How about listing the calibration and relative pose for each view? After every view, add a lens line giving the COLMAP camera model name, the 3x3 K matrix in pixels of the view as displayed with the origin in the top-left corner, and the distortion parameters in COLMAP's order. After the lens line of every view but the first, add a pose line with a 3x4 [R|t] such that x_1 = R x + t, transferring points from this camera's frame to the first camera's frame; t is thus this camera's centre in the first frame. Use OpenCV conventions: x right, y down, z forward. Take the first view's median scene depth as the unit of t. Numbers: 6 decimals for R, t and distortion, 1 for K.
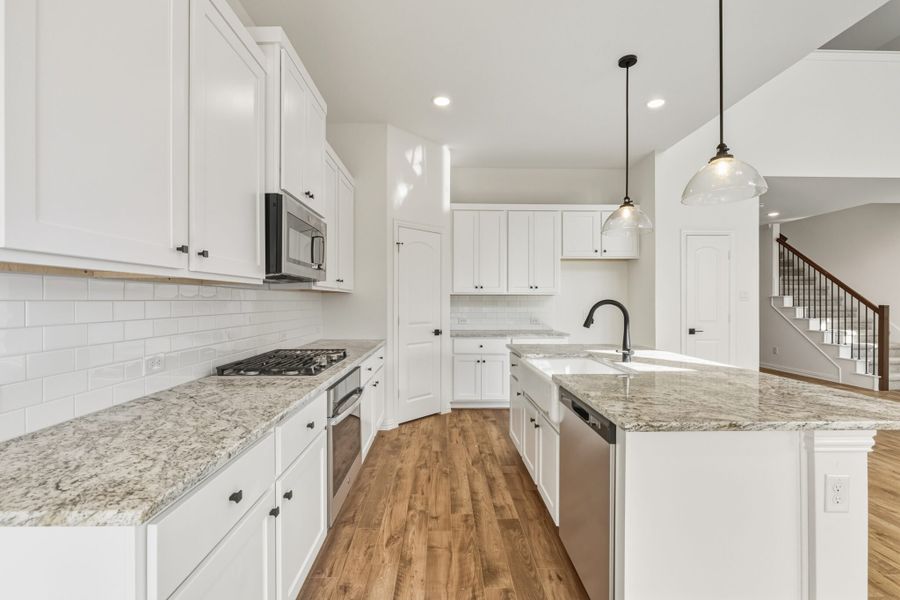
lens RADIAL K [[397.8, 0, 446.9], [0, 397.8, 299.5], [0, 0, 1]] dist [-0.011889, 0.001498]
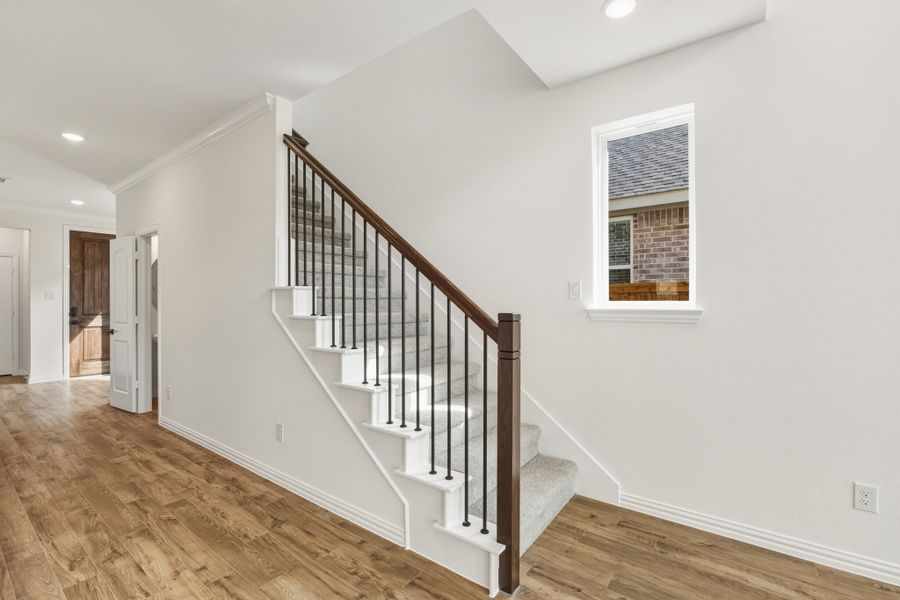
lens RADIAL K [[397.8, 0, 450.2], [0, 397.8, 299.4], [0, 0, 1]] dist [-0.011889, 0.001498]
pose [[0.614099, 0.000211, 0.789229, 1.206284], [-0.001432, 0.999999, 0.000846, 0.004336], [-0.789228, -0.001650, 0.614098, 1.218890]]
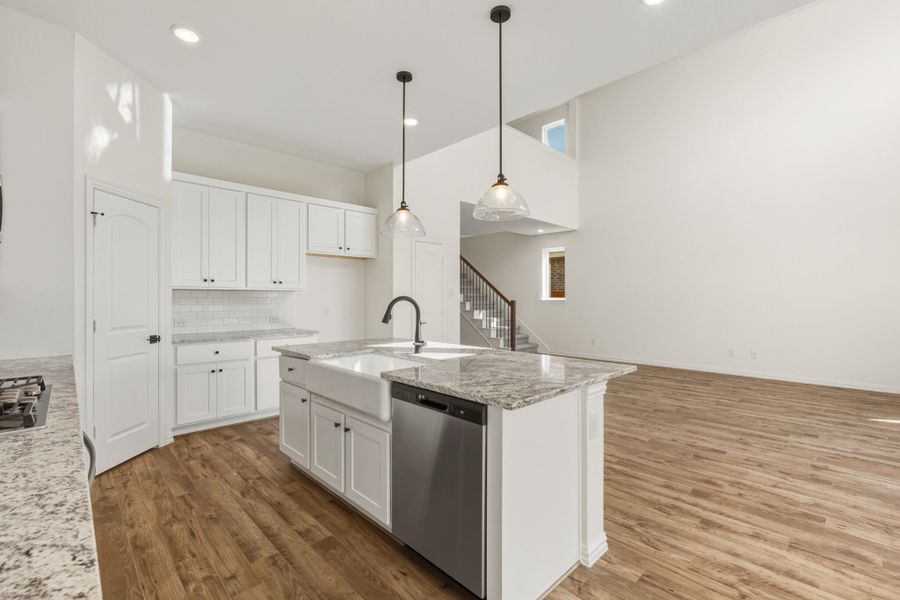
lens RADIAL K [[397.8, 0, 455.5], [0, 397.8, 296.4], [0, 0, 1]] dist [-0.011889, 0.001498]
pose [[0.728070, 0.002176, 0.685500, -0.121839], [-0.003041, 0.999995, 0.000056, 0.000278], [-0.685496, -0.002125, 0.728073, 0.071439]]
